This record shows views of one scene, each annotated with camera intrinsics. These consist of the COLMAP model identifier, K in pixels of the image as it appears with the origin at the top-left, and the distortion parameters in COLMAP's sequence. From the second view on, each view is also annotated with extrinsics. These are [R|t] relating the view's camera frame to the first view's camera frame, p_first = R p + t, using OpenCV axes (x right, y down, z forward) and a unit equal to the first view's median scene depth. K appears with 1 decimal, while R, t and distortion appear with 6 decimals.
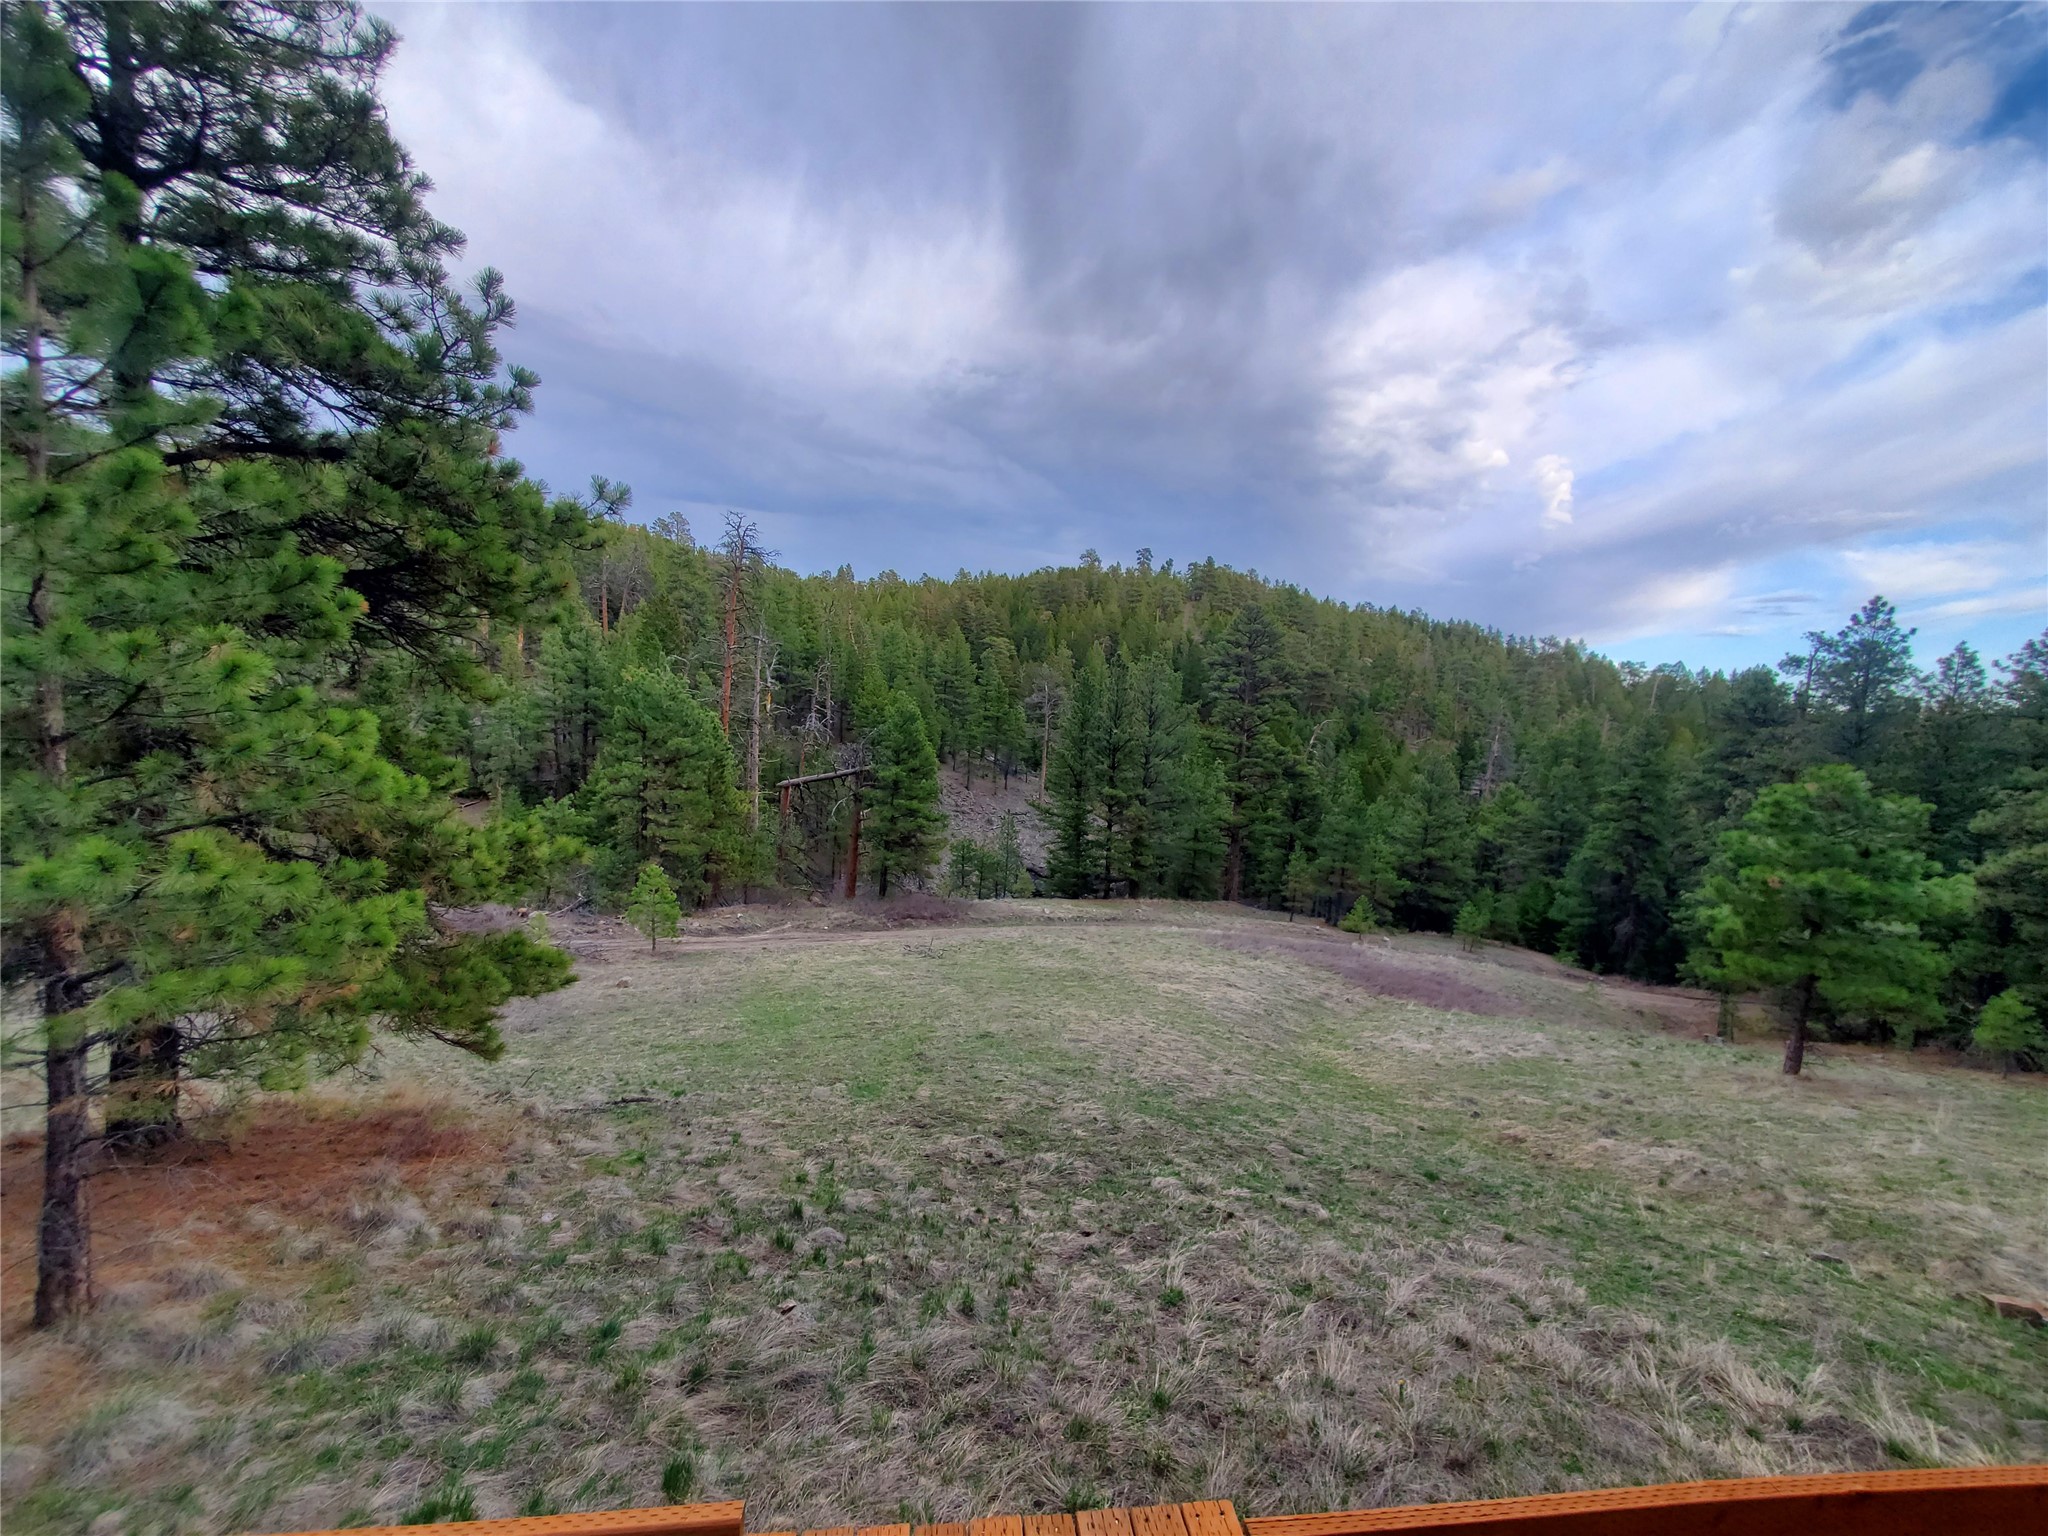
lens RADIAL K [[824.7, 0, 1018.5], [0, 824.7, 756.8], [0, 0, 1]] dist [0.009078, 0.000250]
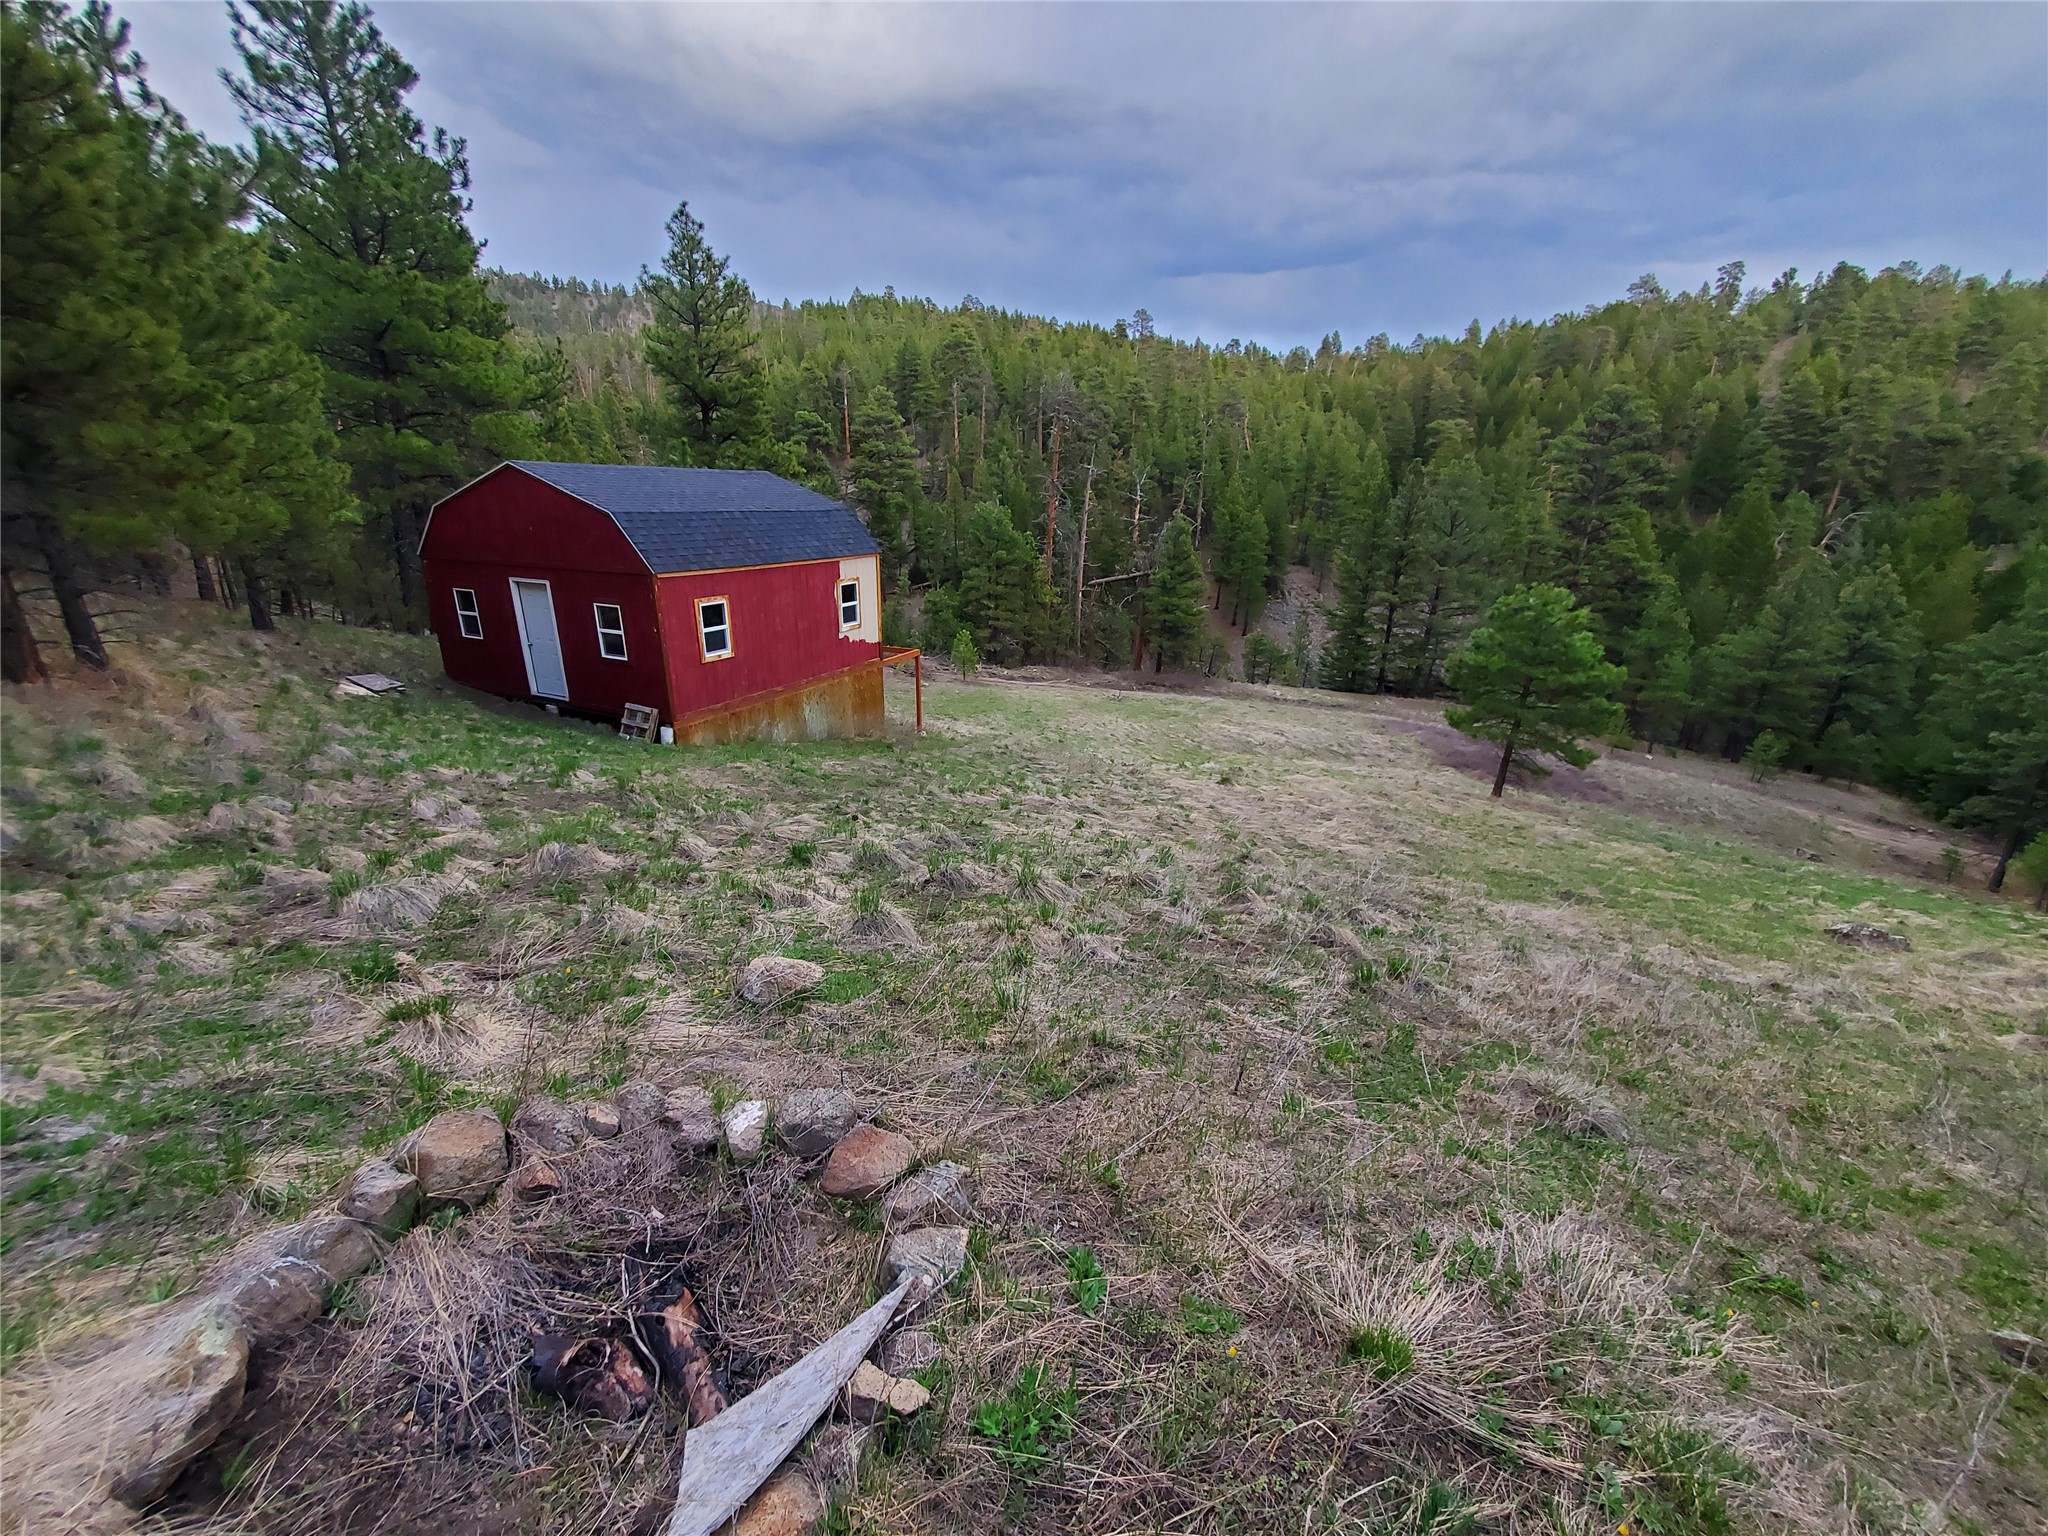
lens RADIAL K [[824.7, 0, 1006.5], [0, 824.7, 767.7], [0, 0, 1]] dist [0.009078, 0.000250]
pose [[0.828703, 0.138818, -0.542201, 0.324094], [0.000851, 0.968440, 0.249247, -0.010445], [0.559688, -0.207013, 0.802430, -0.202199]]
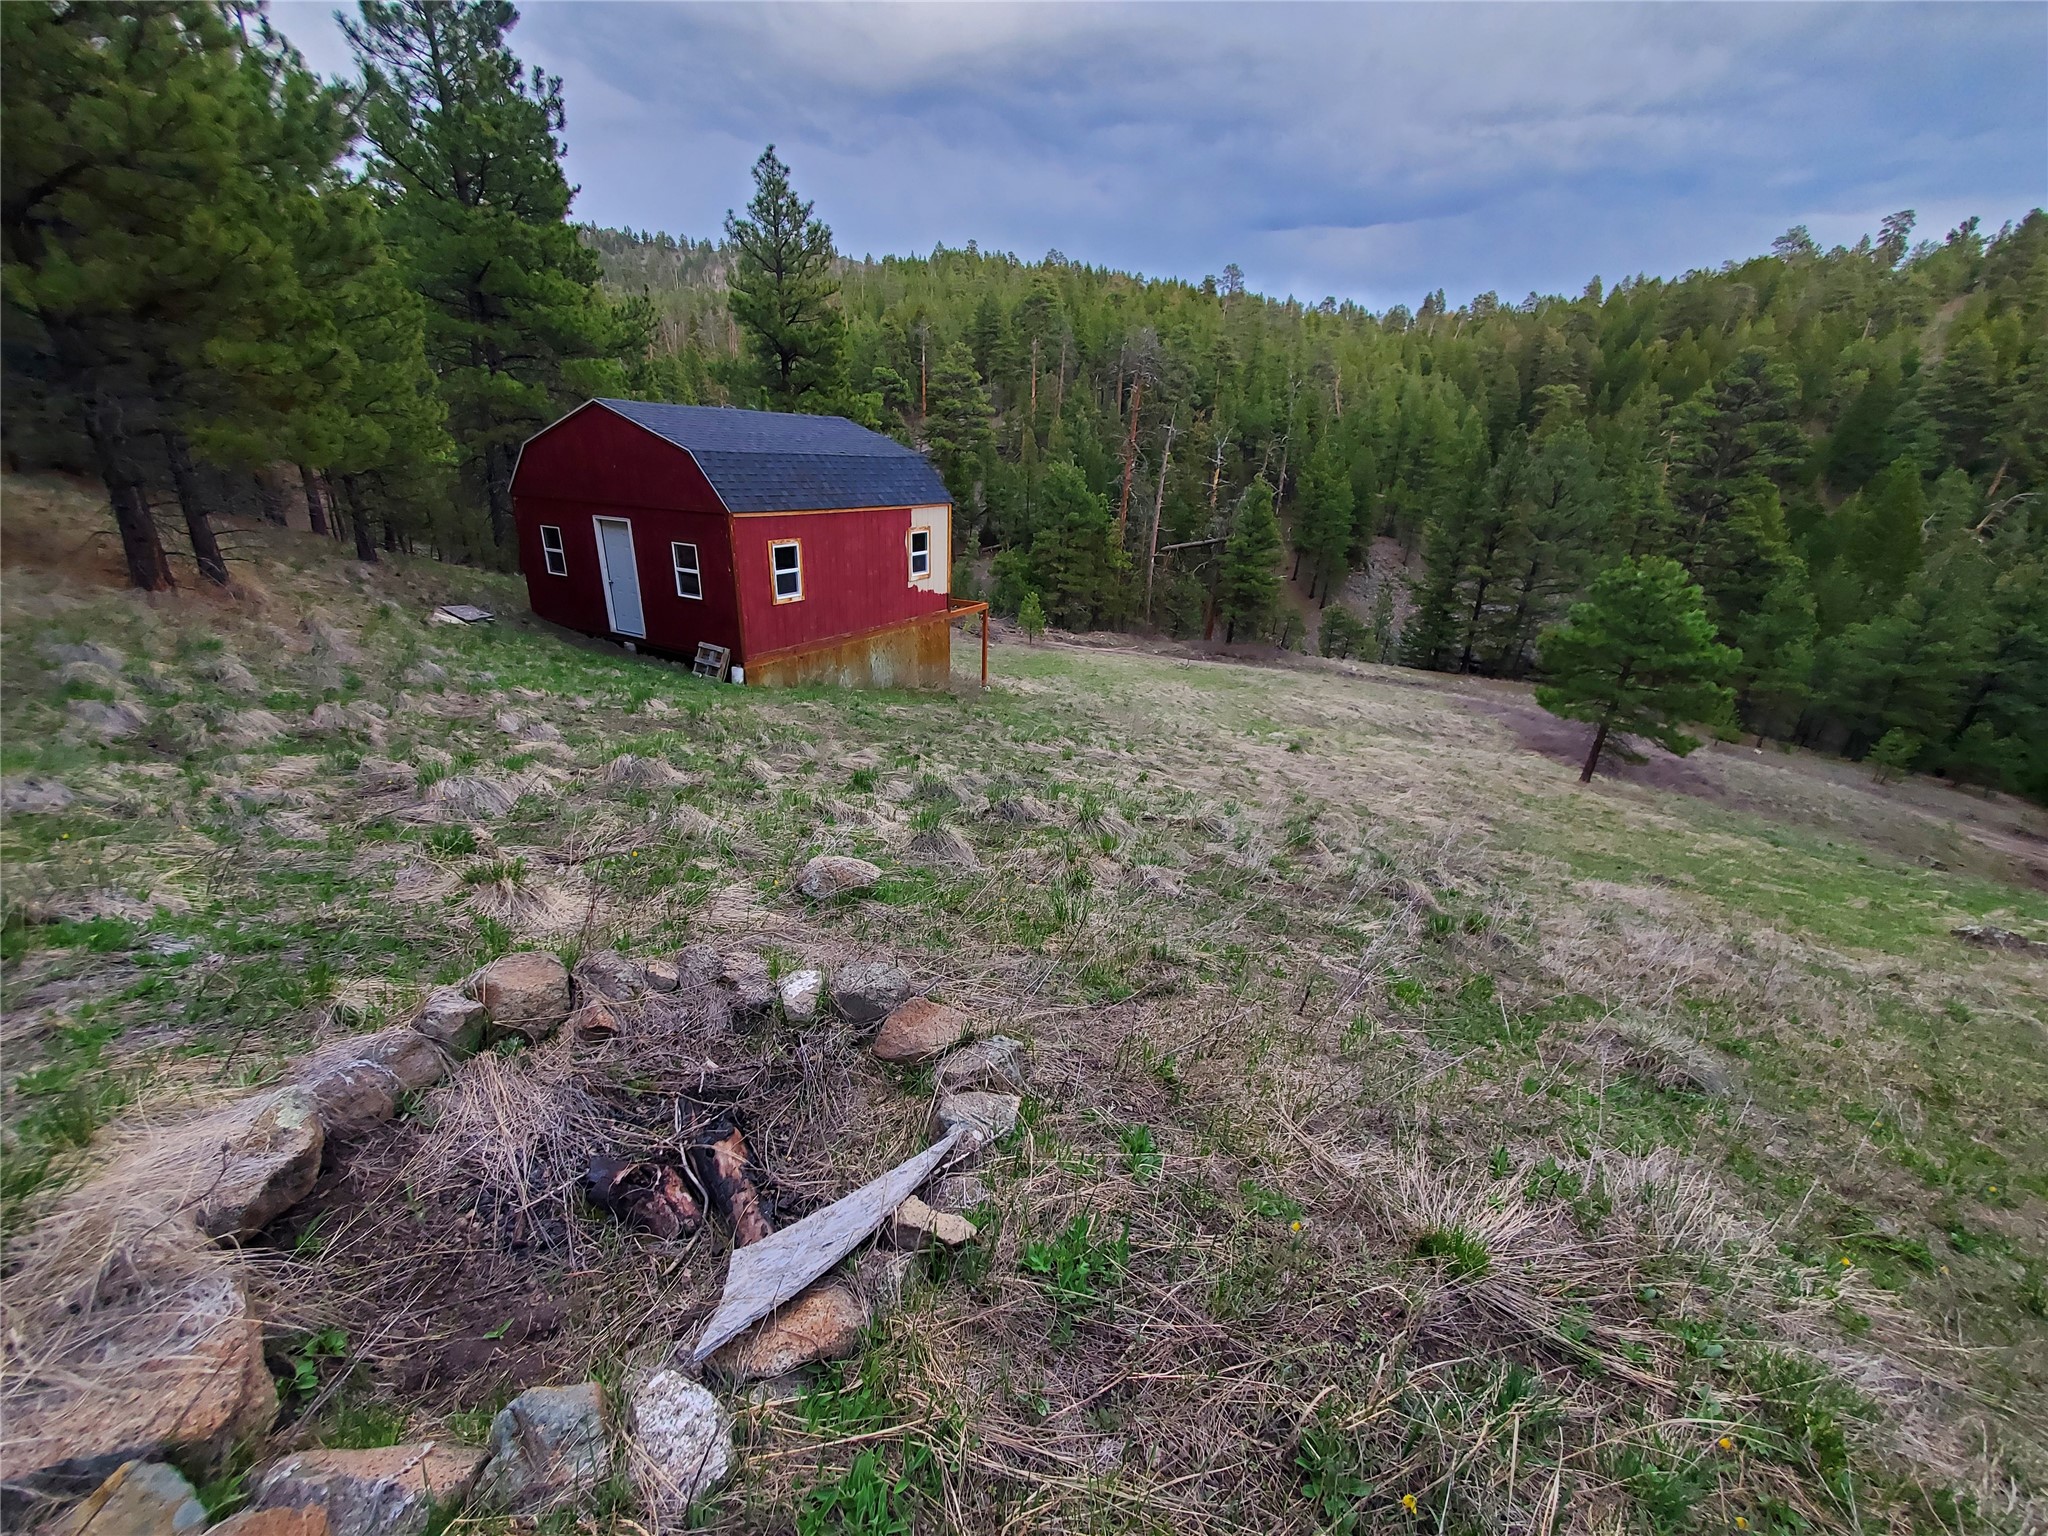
lens RADIAL K [[824.7, 0, 1006.1], [0, 824.7, 768.4], [0, 0, 1]] dist [0.009078, 0.000250]
pose [[0.778791, 0.198493, -0.595050, 0.323547], [-0.023778, 0.957275, 0.288201, -0.005154], [0.626832, -0.210299, 0.750237, -0.202115]]
